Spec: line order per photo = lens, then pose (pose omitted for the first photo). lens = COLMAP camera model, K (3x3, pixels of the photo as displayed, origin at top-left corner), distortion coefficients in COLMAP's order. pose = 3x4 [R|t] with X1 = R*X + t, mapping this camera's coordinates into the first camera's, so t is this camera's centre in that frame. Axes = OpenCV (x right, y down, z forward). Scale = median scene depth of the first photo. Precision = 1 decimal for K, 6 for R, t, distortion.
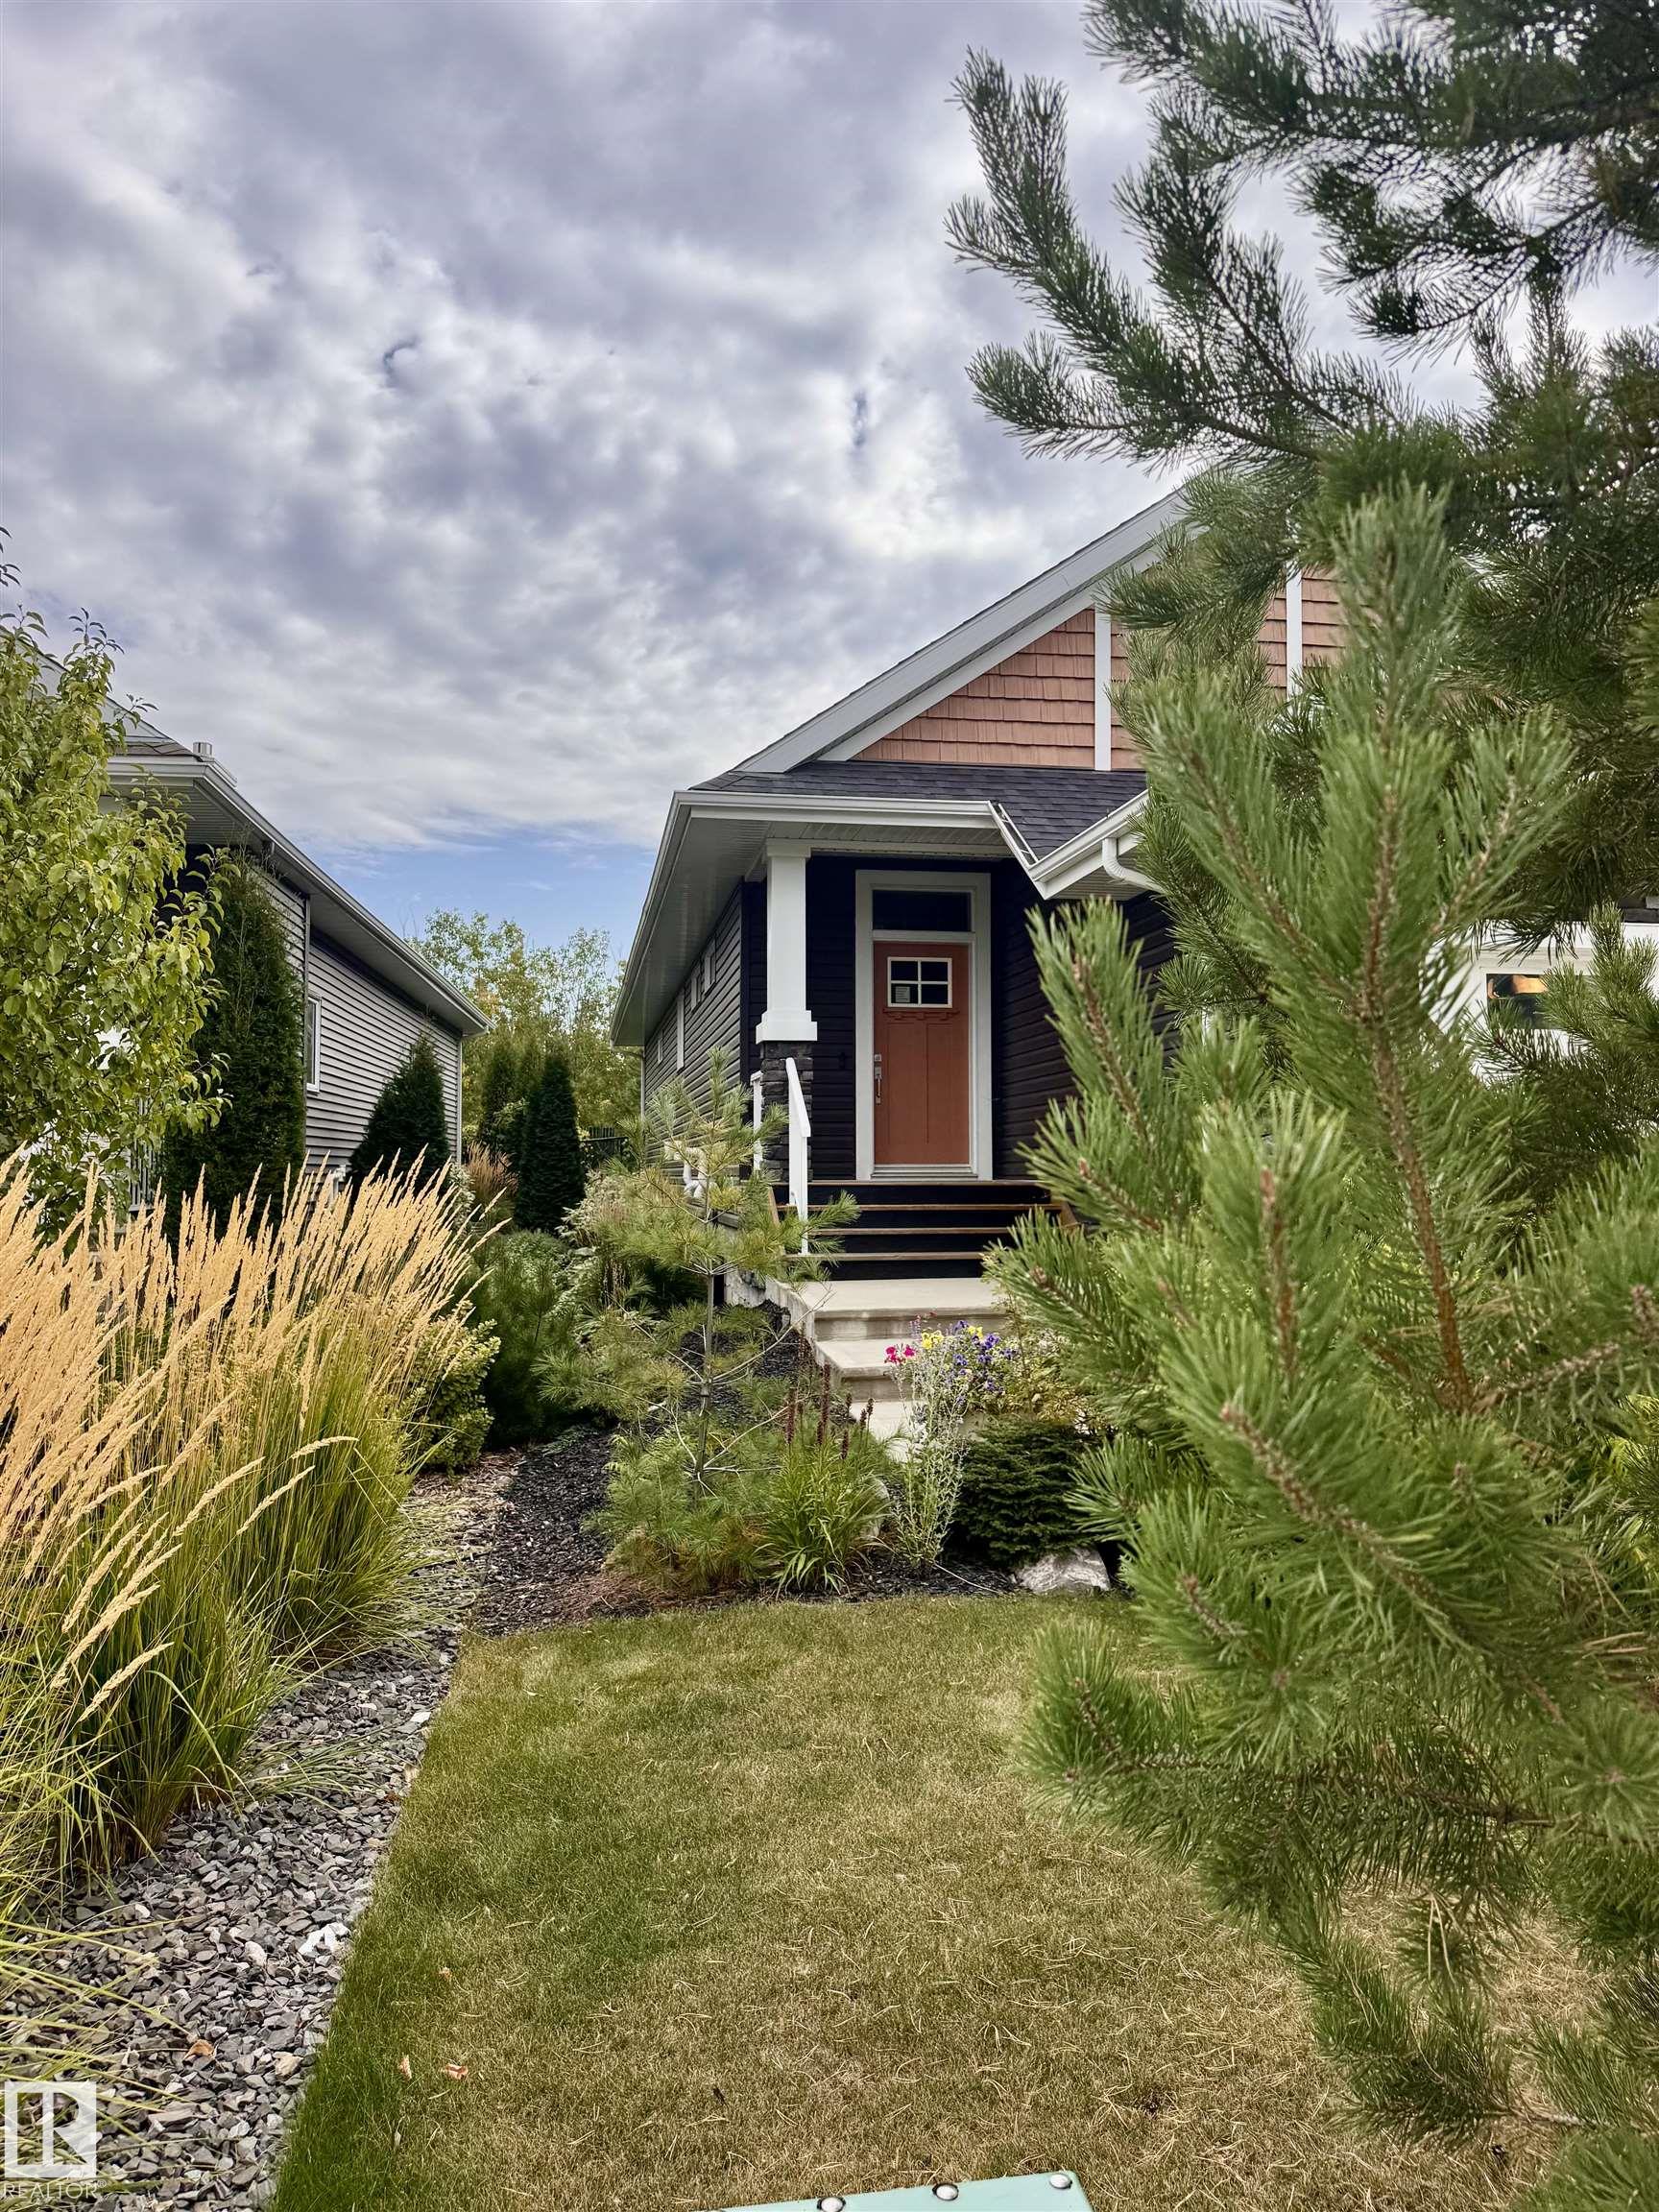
lens RADIAL K [[1555.8, 0, 793.2], [0, 1555.8, 1113.2], [0, 0, 1]] dist [0.153446, -0.193381]
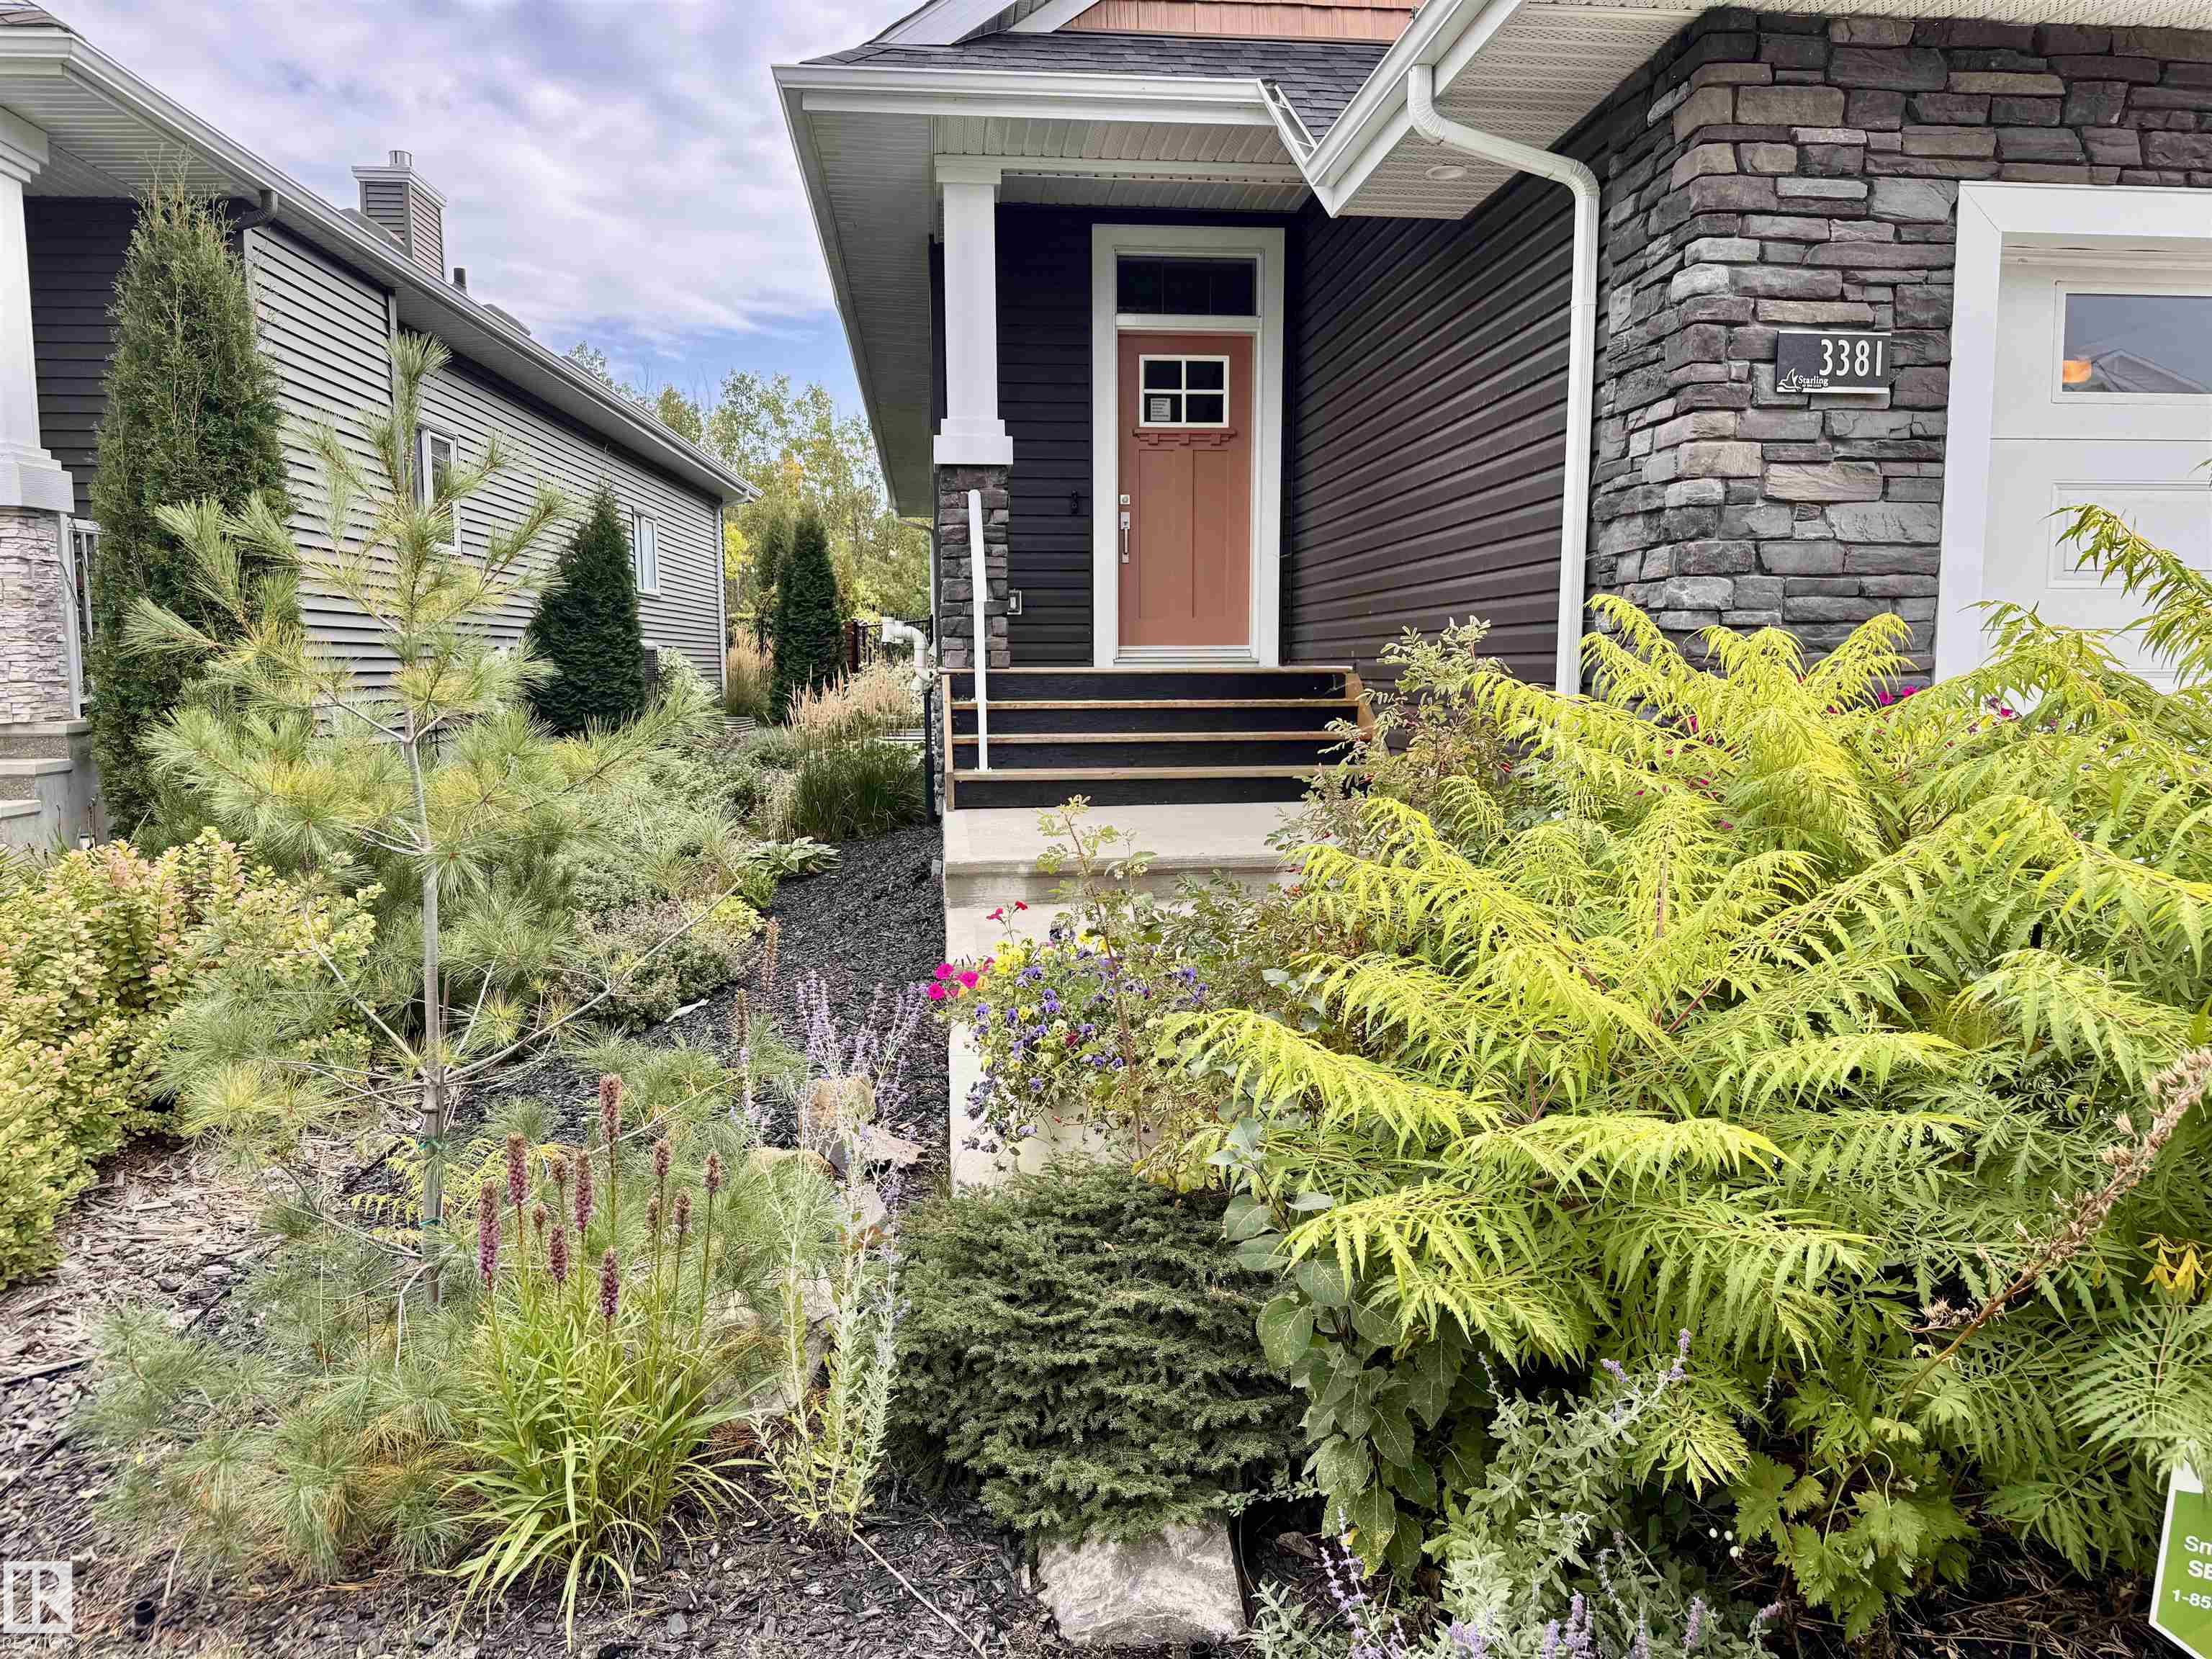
lens RADIAL K [[1555.8, 0, 1068.8], [0, 1555.8, 793.7], [0, 0, 1]] dist [0.153446, -0.193381]
pose [[0.998074, 0.006862, -0.061650, 0.074959], [0.000506, 0.992929, 0.118709, 0.014892], [0.062028, -0.118511, 0.991013, 0.256412]]
